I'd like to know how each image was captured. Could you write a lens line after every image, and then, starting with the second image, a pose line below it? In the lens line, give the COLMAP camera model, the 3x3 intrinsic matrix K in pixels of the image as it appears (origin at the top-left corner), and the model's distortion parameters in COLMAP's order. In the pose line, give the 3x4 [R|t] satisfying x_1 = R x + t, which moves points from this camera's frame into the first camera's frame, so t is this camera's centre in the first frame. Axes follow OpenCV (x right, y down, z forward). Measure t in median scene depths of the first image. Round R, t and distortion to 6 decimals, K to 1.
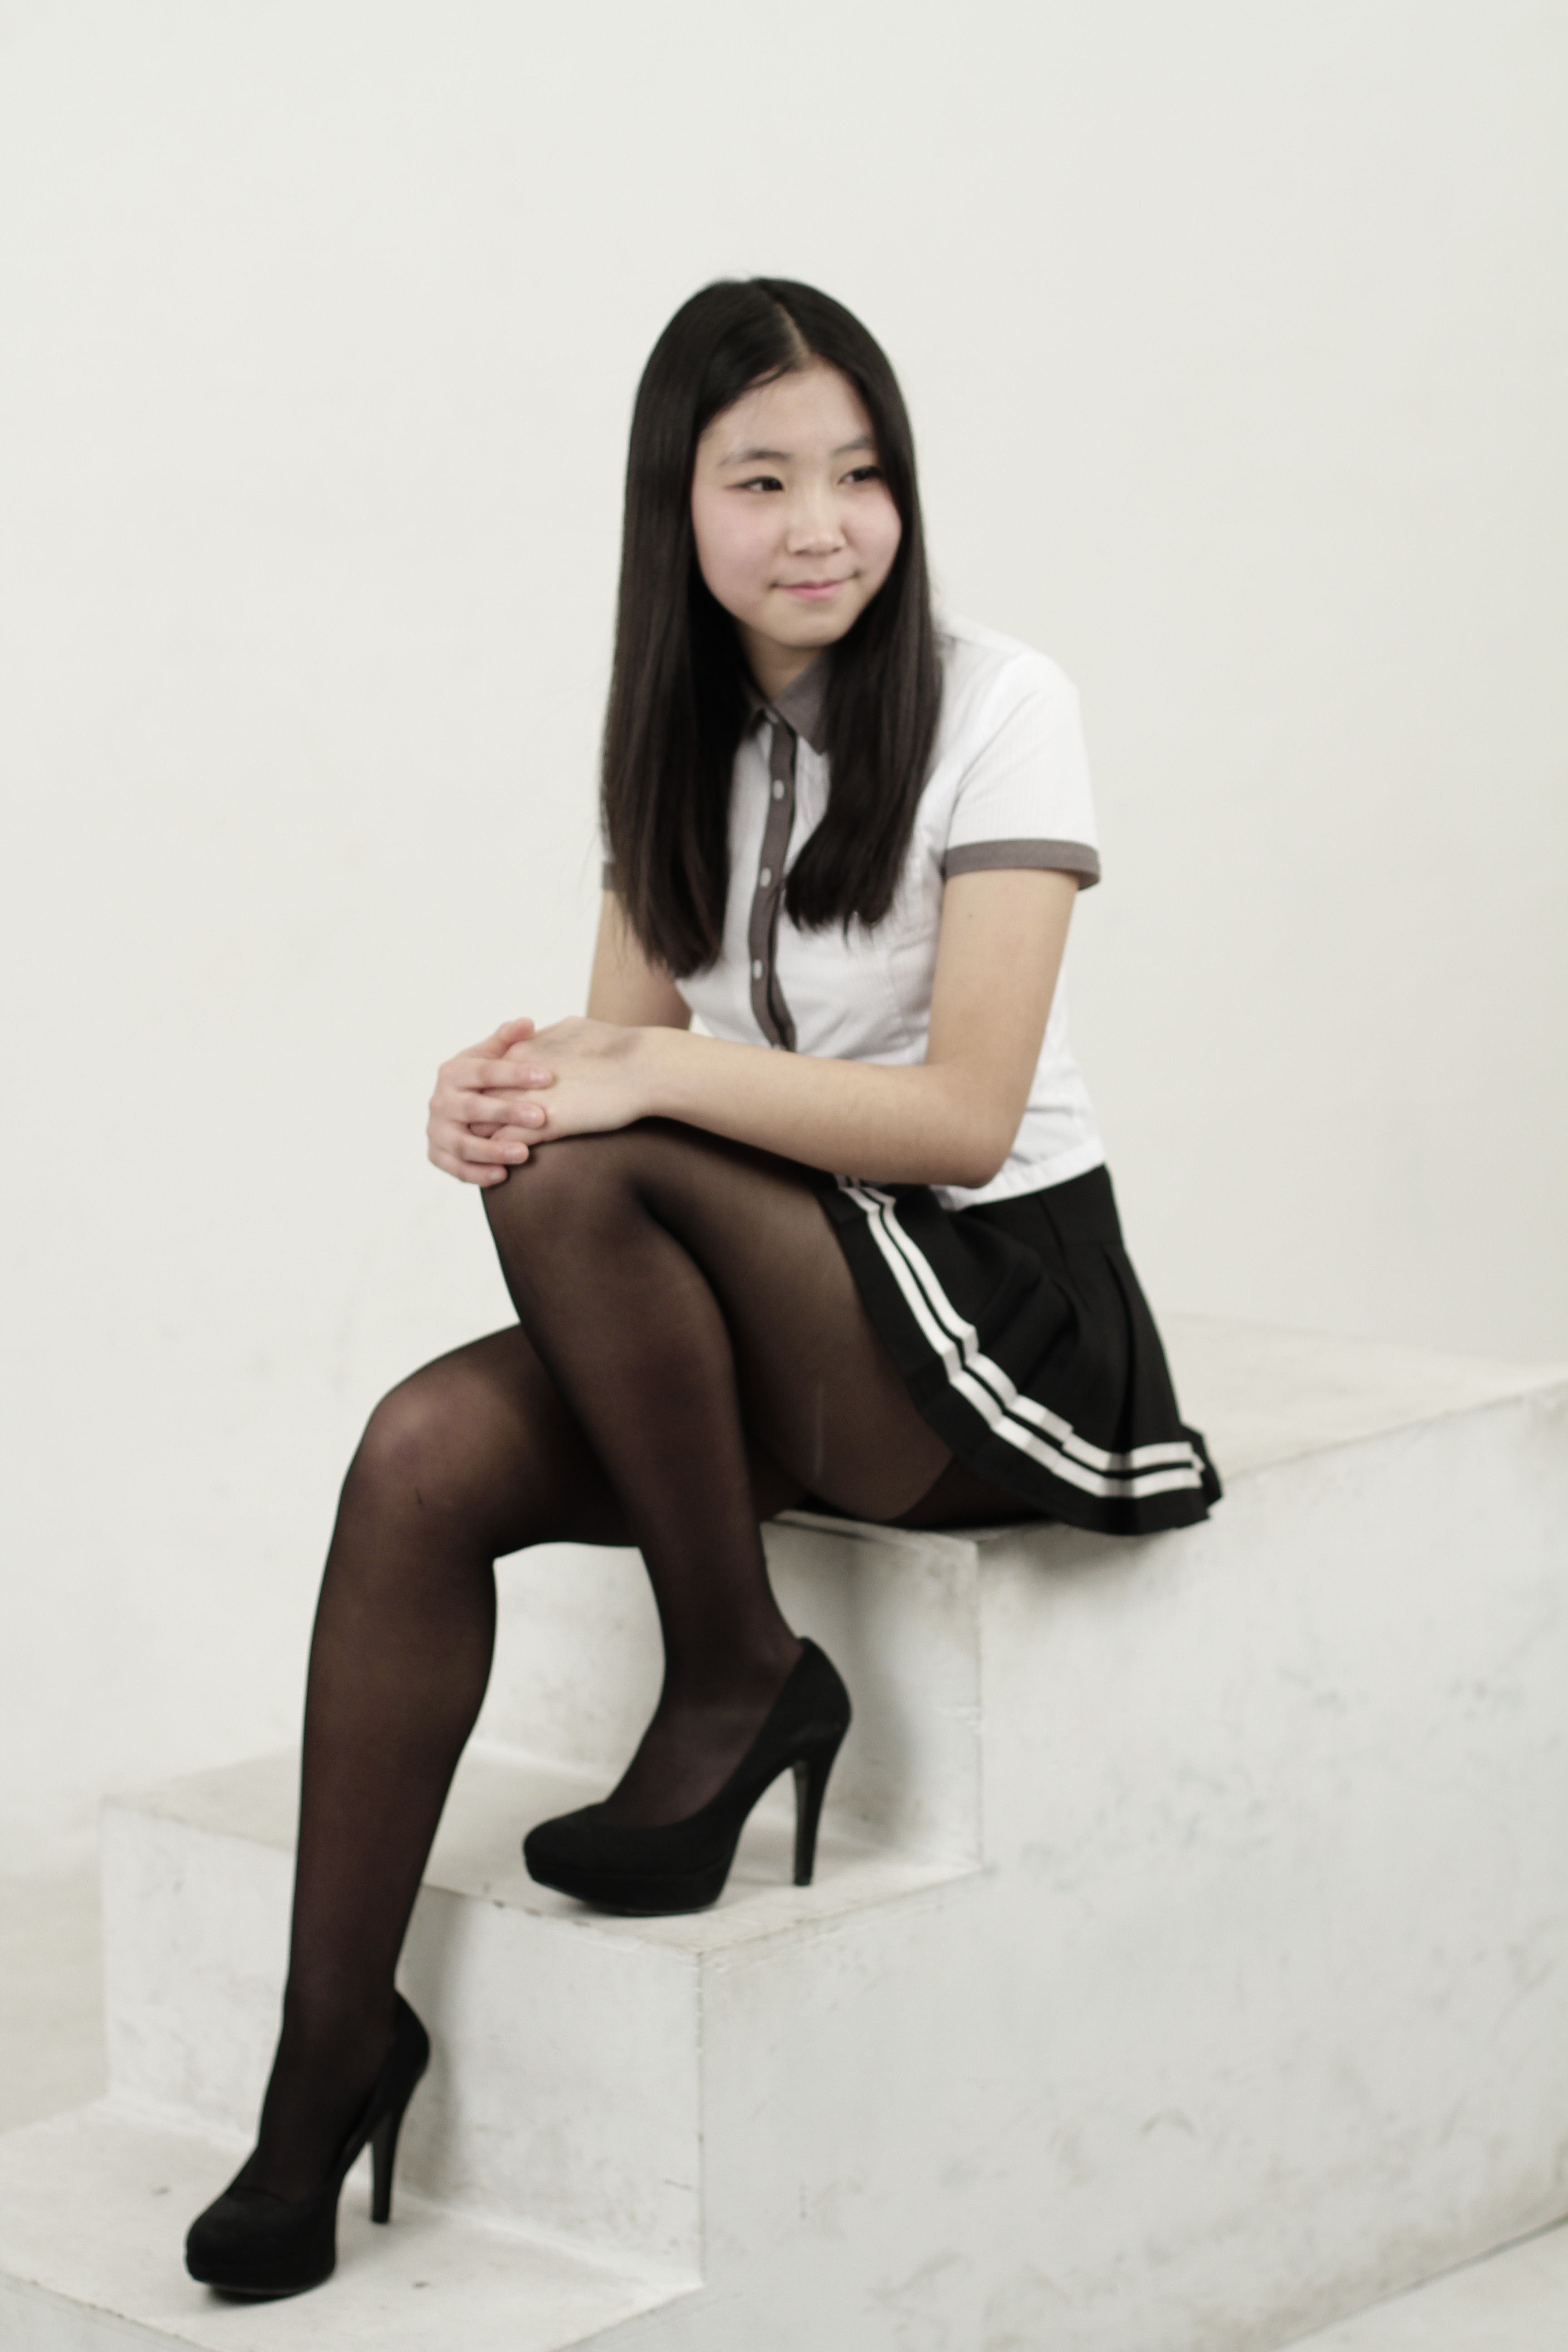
lens RADIAL K [[5447.4, 0, 785.8], [0, 5447.4, 1183.9], [0, 0, 1]] dist [-0.124956, -0.018942]
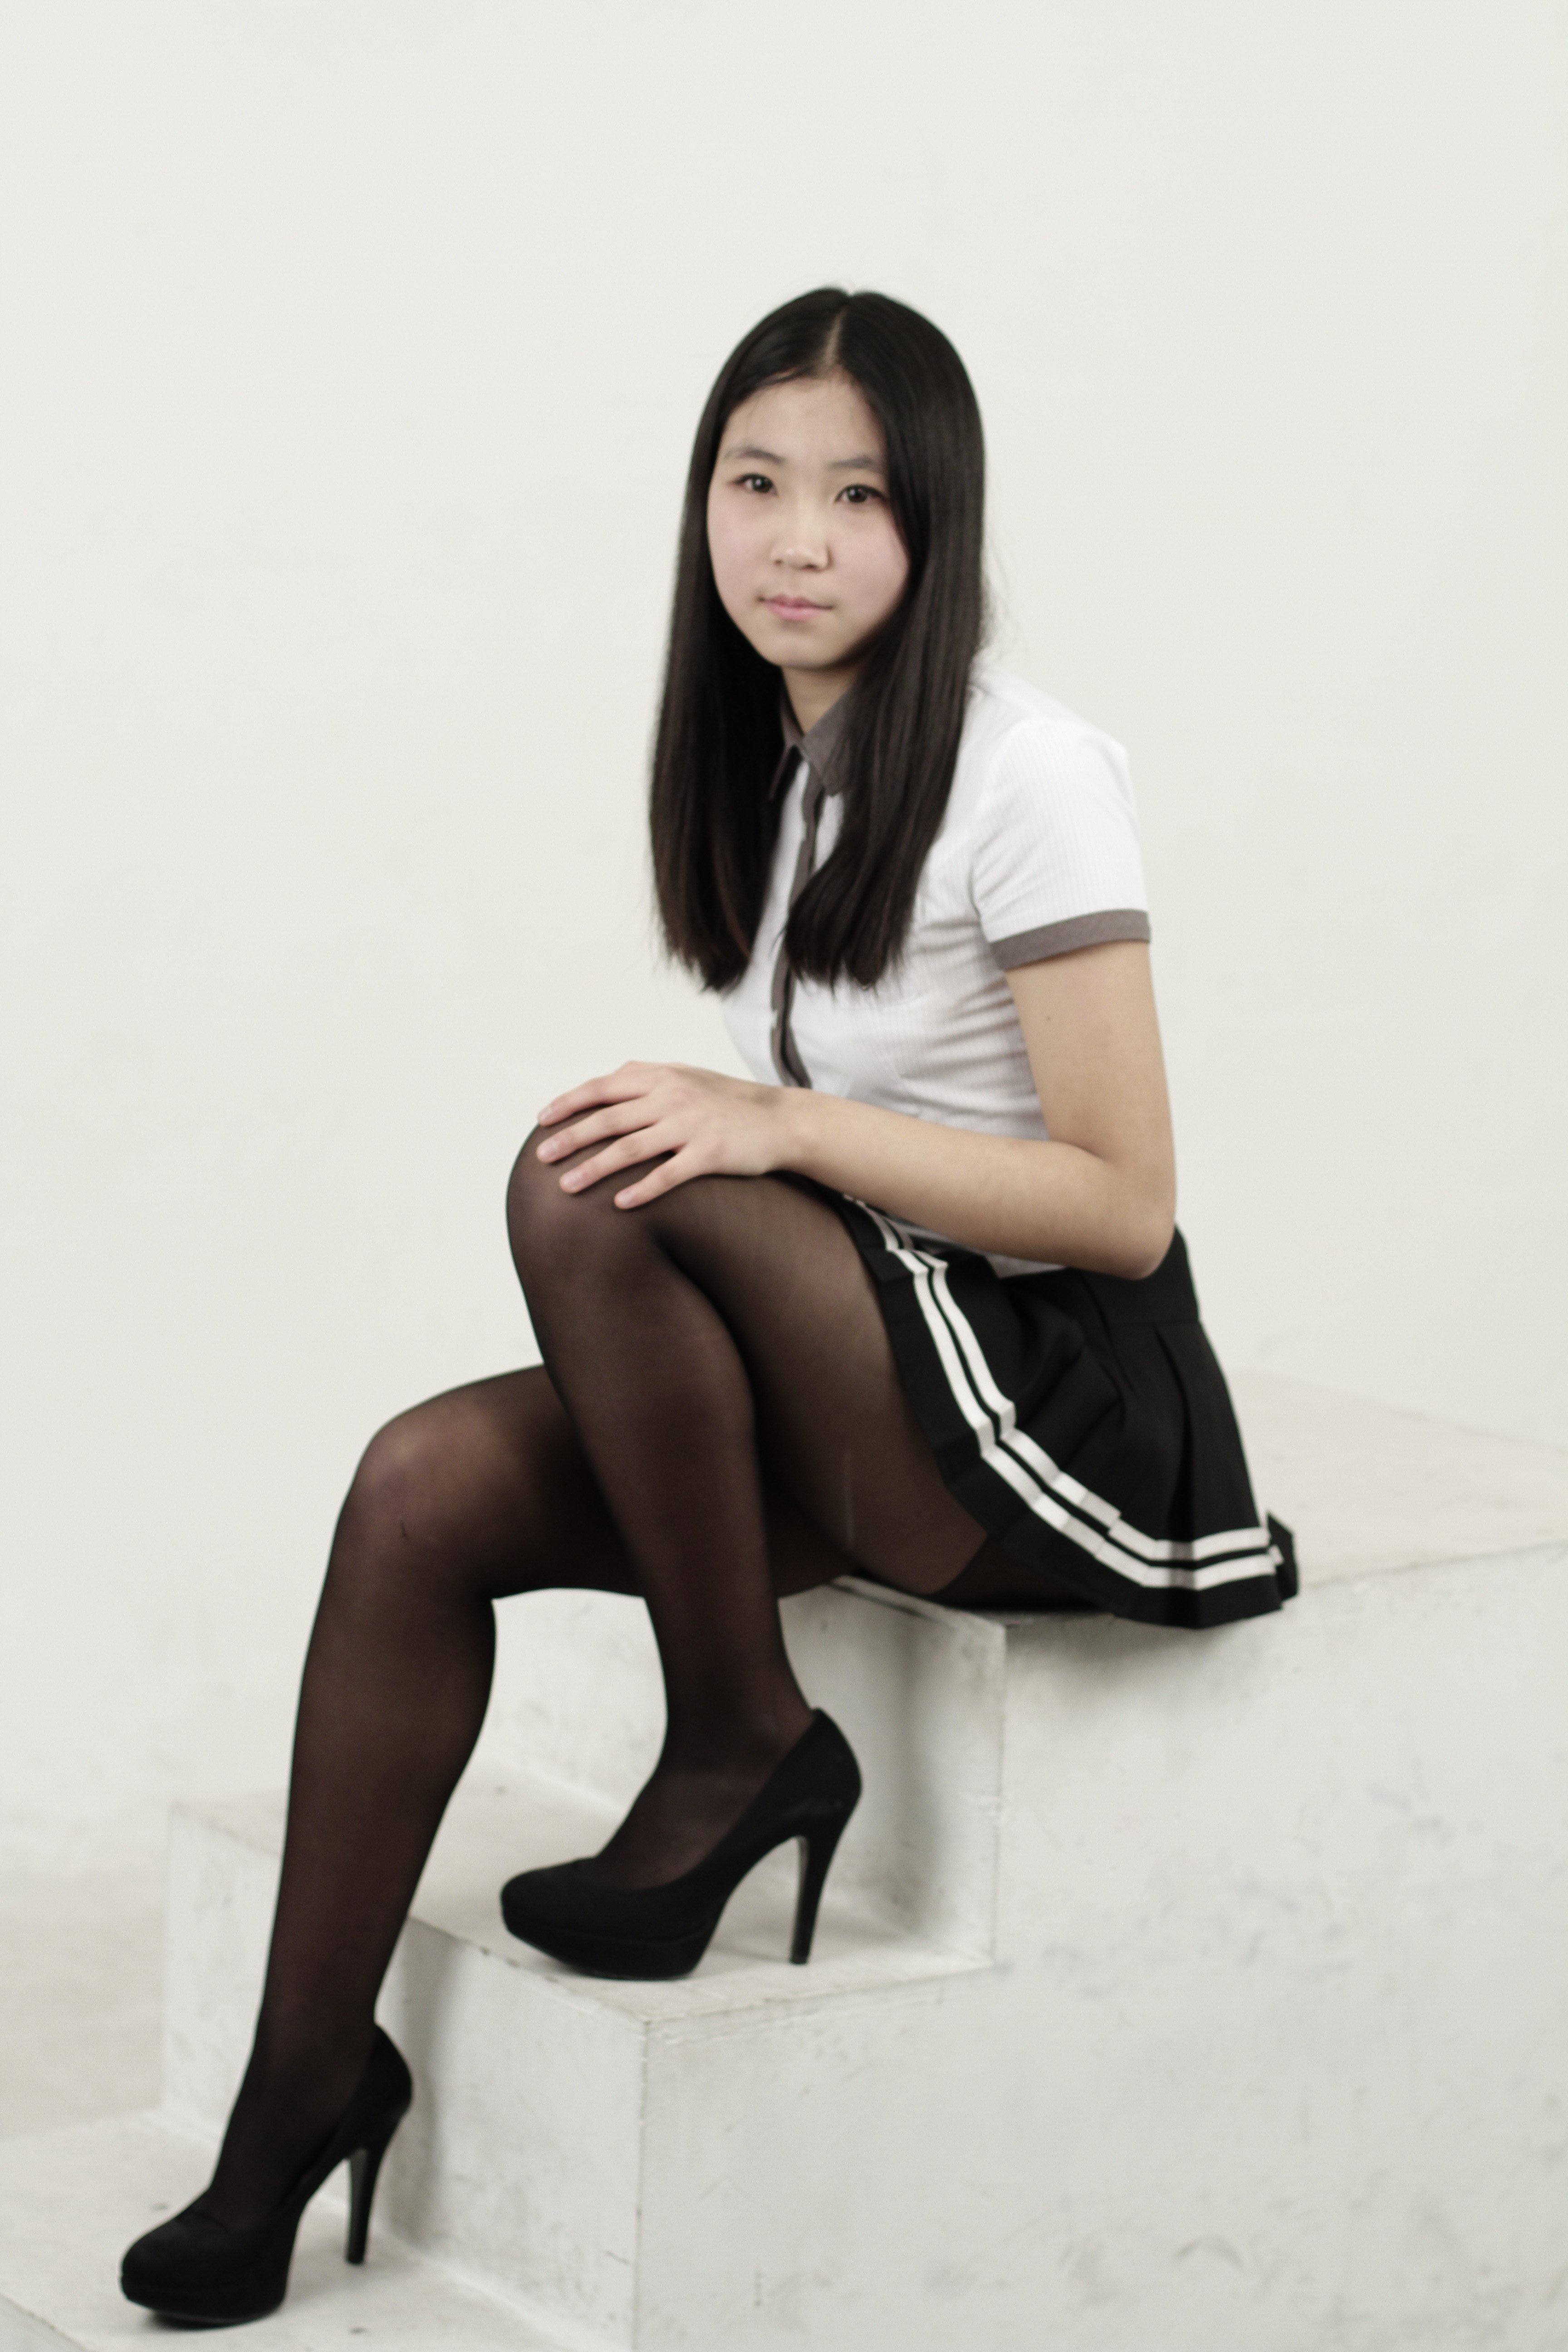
lens RADIAL K [[5447.4, 0, 785.8], [0, 5447.4, 1183.9], [0, 0, 1]] dist [-0.124956, -0.018942]
pose [[0.980835, 0.075617, -0.179567, 0.163441], [-0.076934, 0.997036, -0.000373, -0.008519], [0.179006, 0.014181, 0.983746, 0.047993]]
